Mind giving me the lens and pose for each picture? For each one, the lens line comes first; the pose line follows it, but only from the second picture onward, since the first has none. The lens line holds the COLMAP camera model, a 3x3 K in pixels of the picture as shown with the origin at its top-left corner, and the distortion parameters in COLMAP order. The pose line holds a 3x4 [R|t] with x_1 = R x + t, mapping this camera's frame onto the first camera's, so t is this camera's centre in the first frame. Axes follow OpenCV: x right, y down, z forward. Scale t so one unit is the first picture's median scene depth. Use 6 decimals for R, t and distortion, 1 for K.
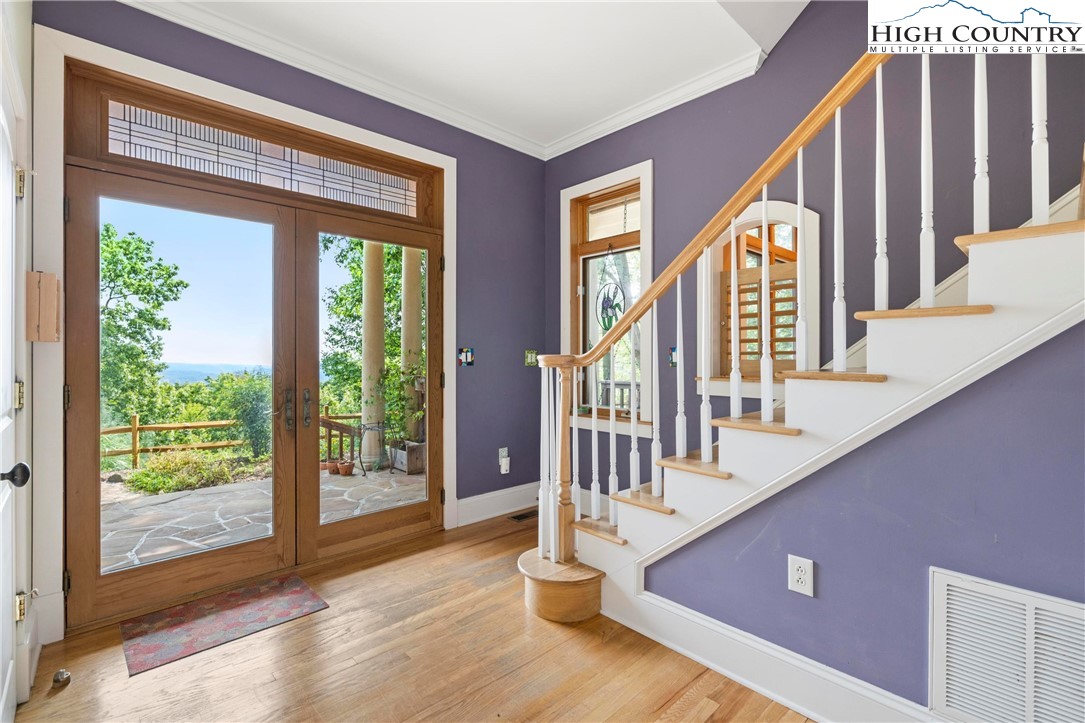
lens RADIAL K [[489.2, 0, 539.9], [0, 489.2, 358.2], [0, 0, 1]] dist [-0.004644, -0.000673]
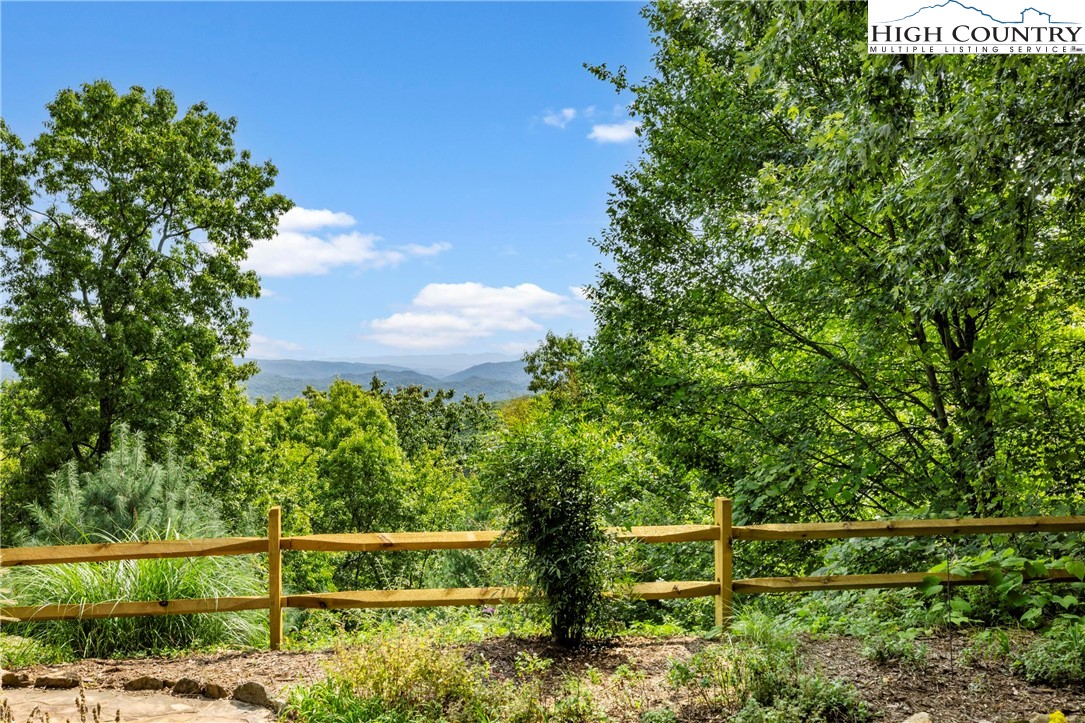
lens RADIAL K [[1072.7, 0, 541.4], [0, 1072.7, 360.0], [0, 0, 1]] dist [-0.005354, 0.000000]
pose [[0.931679, 0.004599, -0.363252, -0.093948], [-0.001818, 0.999966, 0.007999, -0.001875], [0.363277, -0.006793, 0.931656, 0.083387]]
